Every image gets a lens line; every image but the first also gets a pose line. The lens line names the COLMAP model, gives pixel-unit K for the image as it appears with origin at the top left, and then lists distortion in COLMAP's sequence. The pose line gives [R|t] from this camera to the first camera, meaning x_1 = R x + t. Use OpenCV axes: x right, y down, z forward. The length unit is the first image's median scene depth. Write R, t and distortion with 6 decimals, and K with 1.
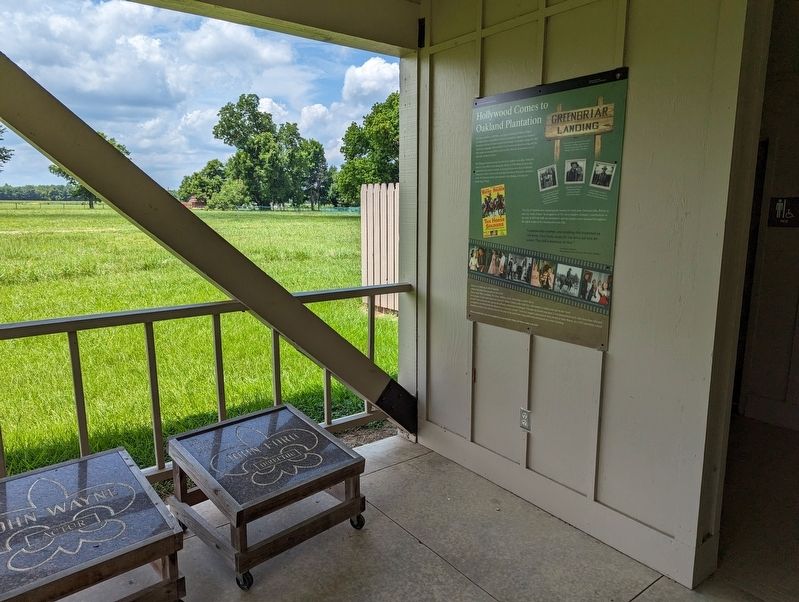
lens RADIAL K [[551.8, 0, 399.2], [0, 551.8, 301.4], [0, 0, 1]] dist [0.033631, -0.016154]
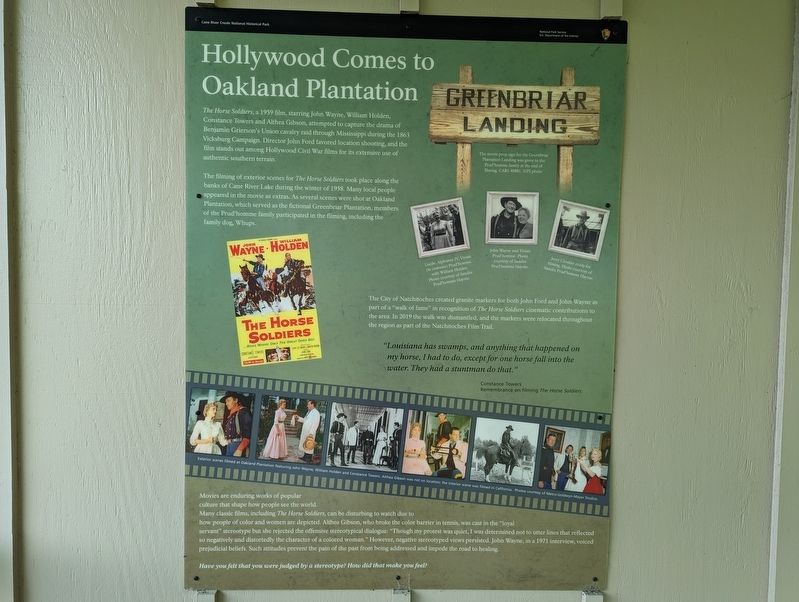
lens RADIAL K [[551.8, 0, 400.0], [0, 551.8, 302.1], [0, 0, 1]] dist [0.033631, -0.016154]
pose [[0.585547, -0.030614, 0.810060, -0.108825], [0.121268, 0.991350, -0.050192, -0.148342], [-0.801517, 0.127624, 0.584194, 0.791170]]
